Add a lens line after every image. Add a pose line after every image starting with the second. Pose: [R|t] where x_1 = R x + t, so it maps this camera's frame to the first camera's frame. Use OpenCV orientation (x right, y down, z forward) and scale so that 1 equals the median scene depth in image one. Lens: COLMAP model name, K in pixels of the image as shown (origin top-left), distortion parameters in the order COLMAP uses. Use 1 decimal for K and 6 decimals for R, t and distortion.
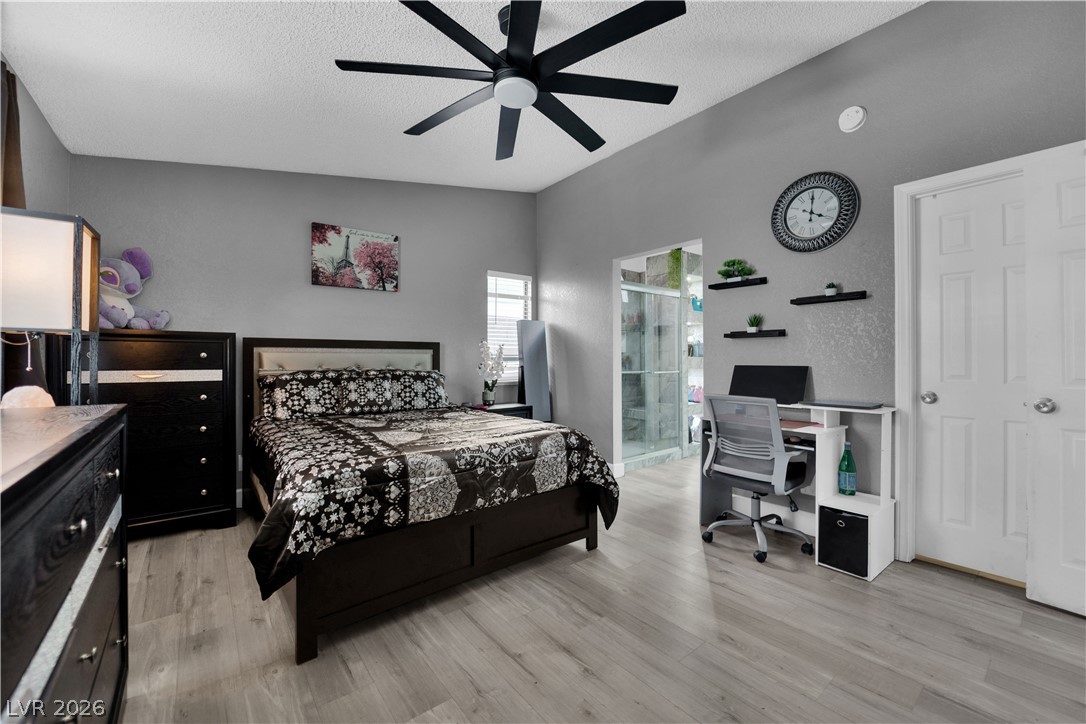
lens RADIAL K [[434.4, 0, 543.4], [0, 434.4, 360.1], [0, 0, 1]] dist [-0.011952, -0.002612]
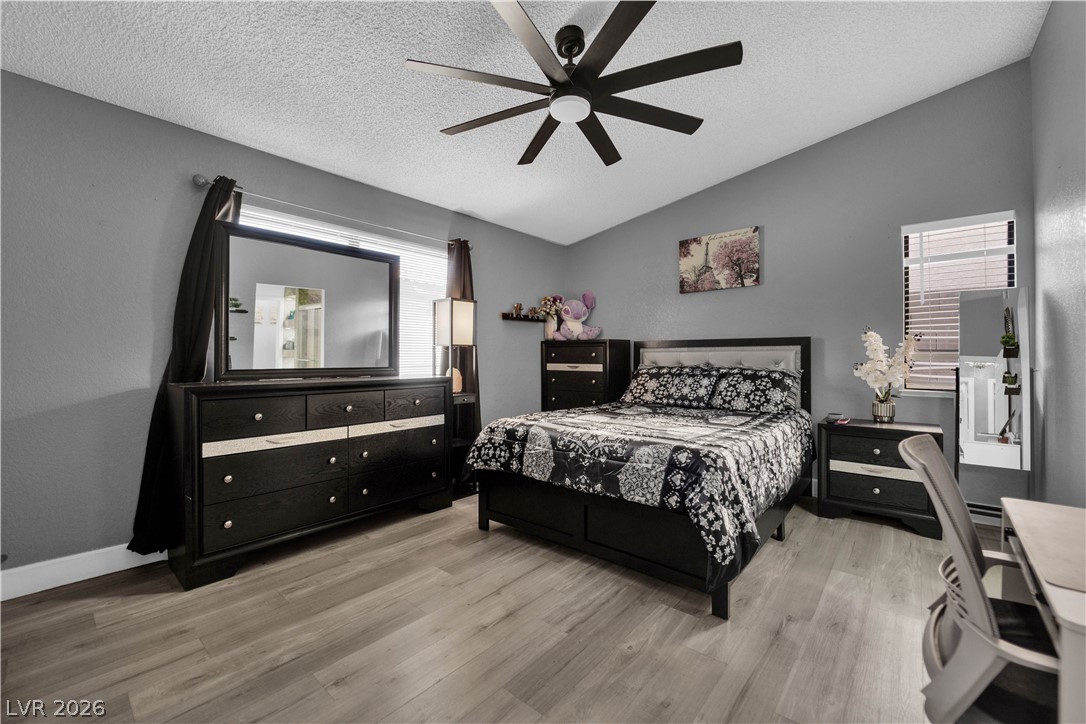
lens RADIAL K [[434.4, 0, 542.1], [0, 434.4, 357.8], [0, 0, 1]] dist [-0.011952, -0.002612]
pose [[0.185708, -0.002035, -0.982603, 0.858231], [-0.000266, 0.999998, -0.002122, 0.002596], [0.982605, 0.000655, 0.185707, 0.635849]]
